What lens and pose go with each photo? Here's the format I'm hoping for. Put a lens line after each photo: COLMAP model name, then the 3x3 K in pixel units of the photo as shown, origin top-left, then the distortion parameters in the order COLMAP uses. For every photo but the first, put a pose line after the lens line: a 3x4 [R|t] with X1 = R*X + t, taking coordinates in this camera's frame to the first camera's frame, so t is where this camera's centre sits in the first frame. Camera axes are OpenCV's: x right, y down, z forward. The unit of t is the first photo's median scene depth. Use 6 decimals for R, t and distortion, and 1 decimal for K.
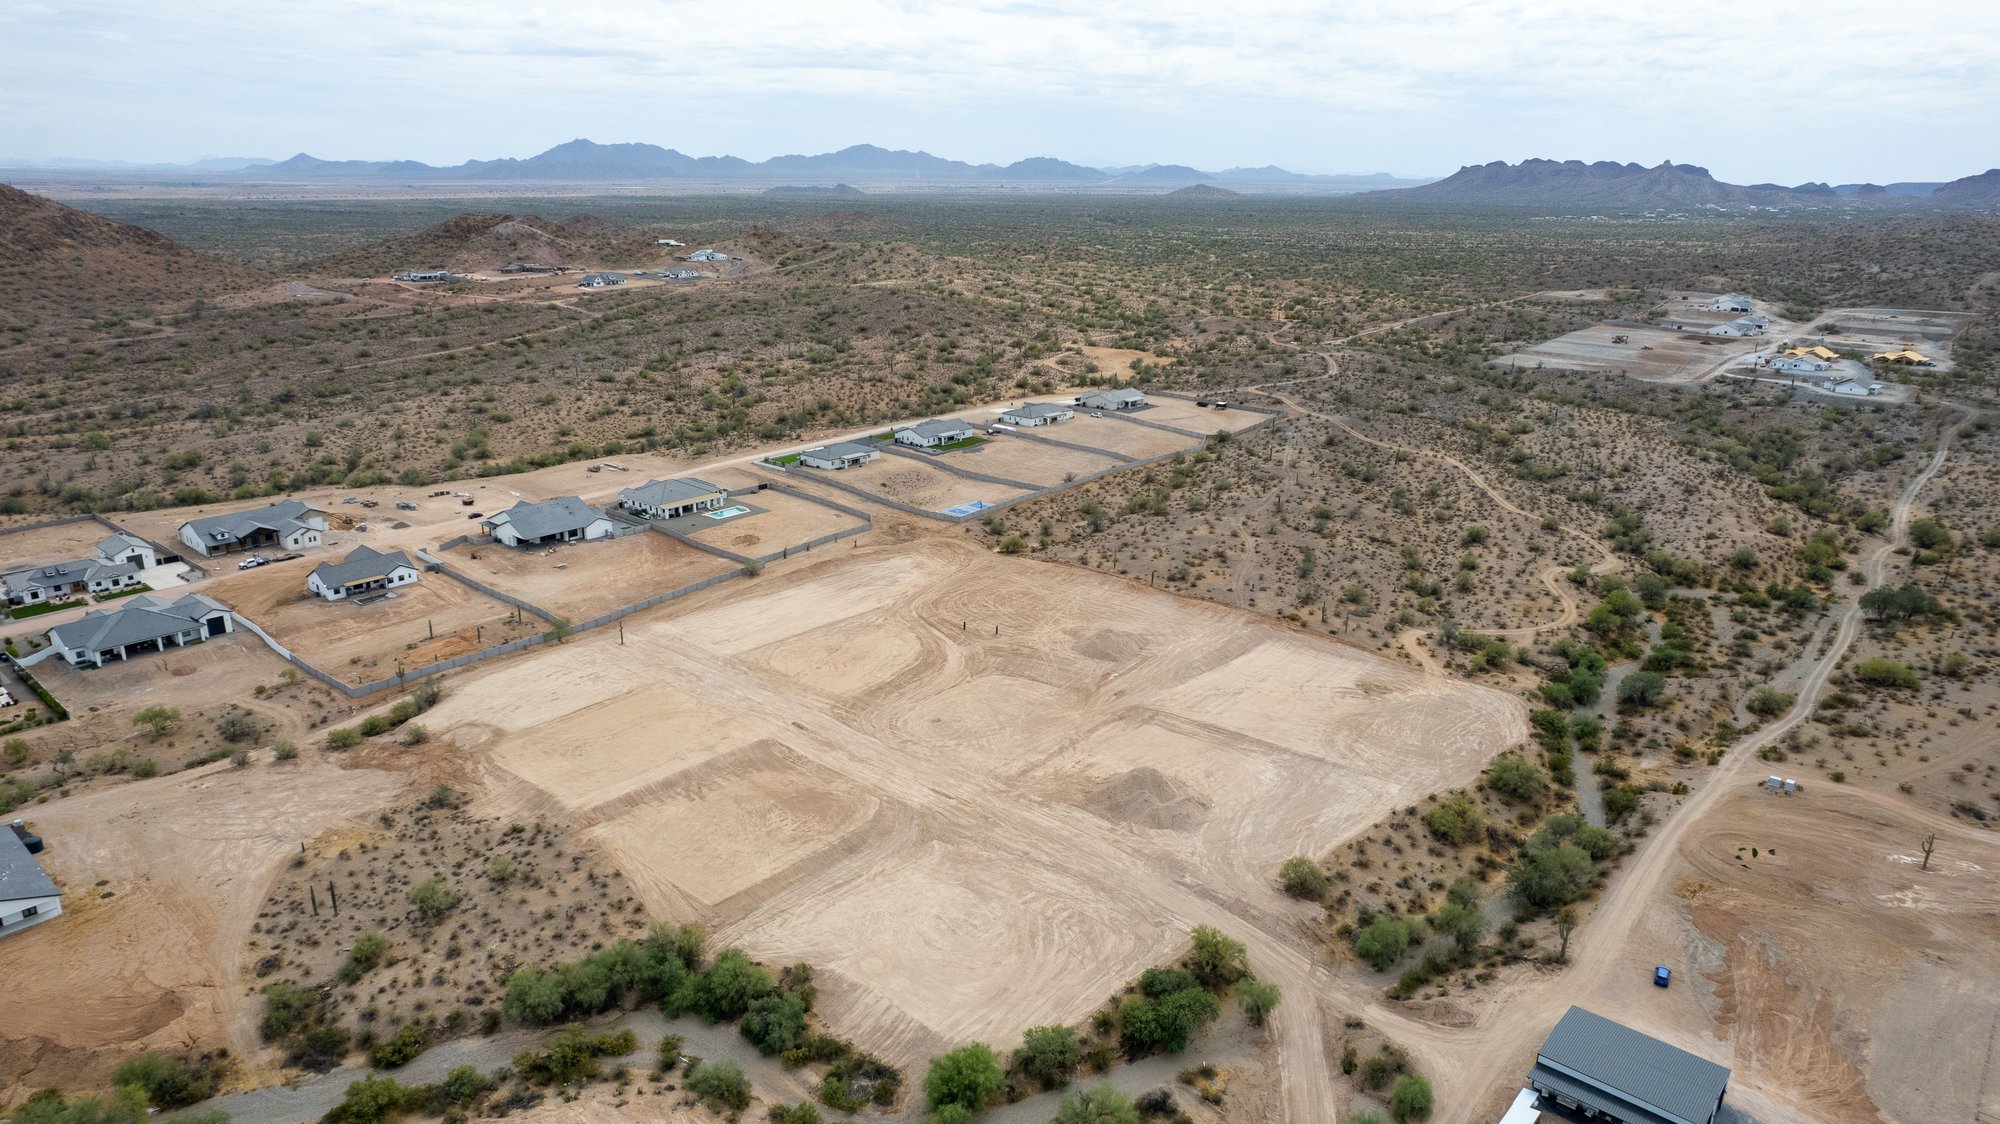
lens RADIAL K [[1278.6, 0, 1013.3], [0, 1278.6, 574.1], [0, 0, 1]] dist [-0.079055, 0.072070]
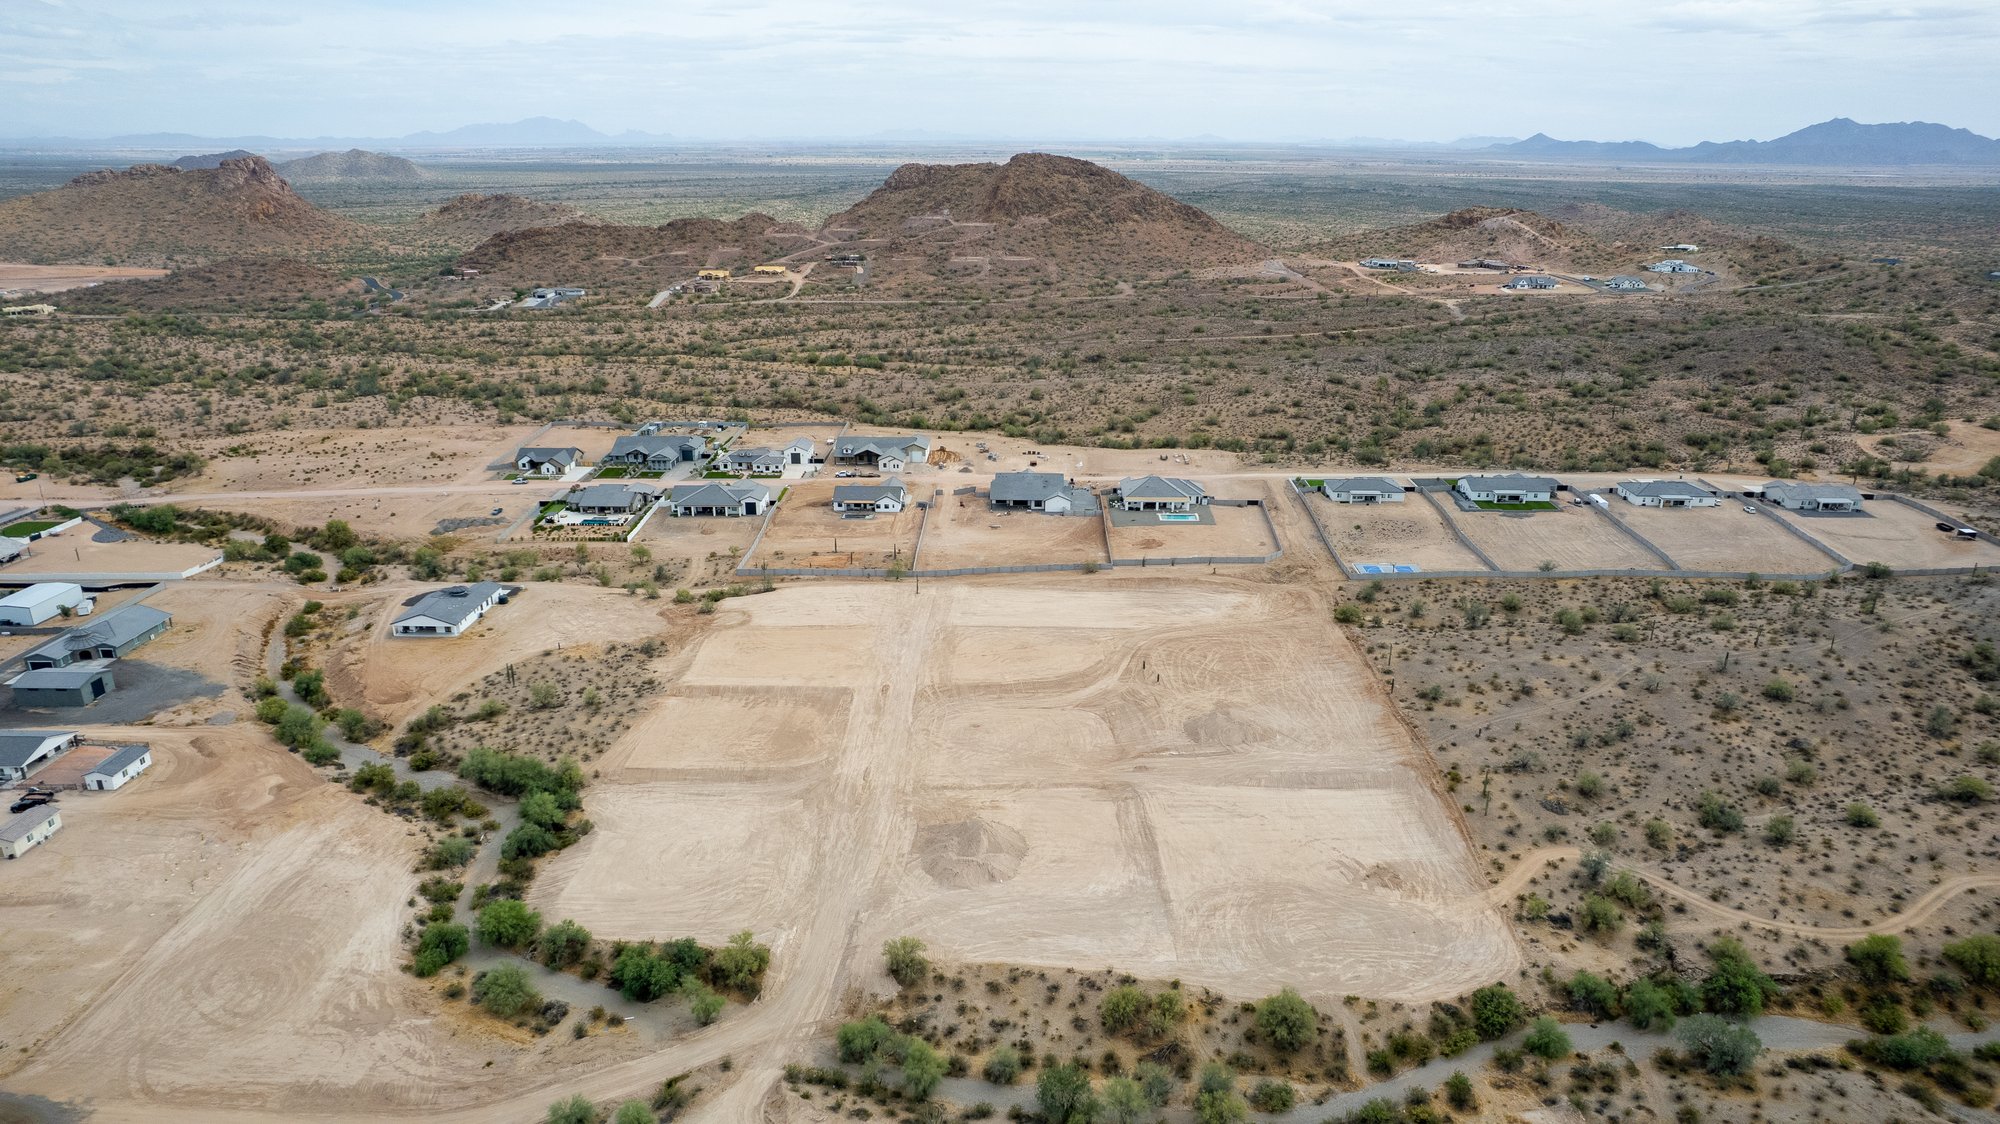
lens RADIAL K [[1280.5, 0, 1011.9], [0, 1280.5, 570.7], [0, 0, 1]] dist [-0.068062, 0.054525]
pose [[0.632892, 0.241563, -0.735592, 0.649877], [-0.232858, 0.965482, 0.116709, -0.130818], [0.738394, 0.097424, 0.667296, 0.254978]]
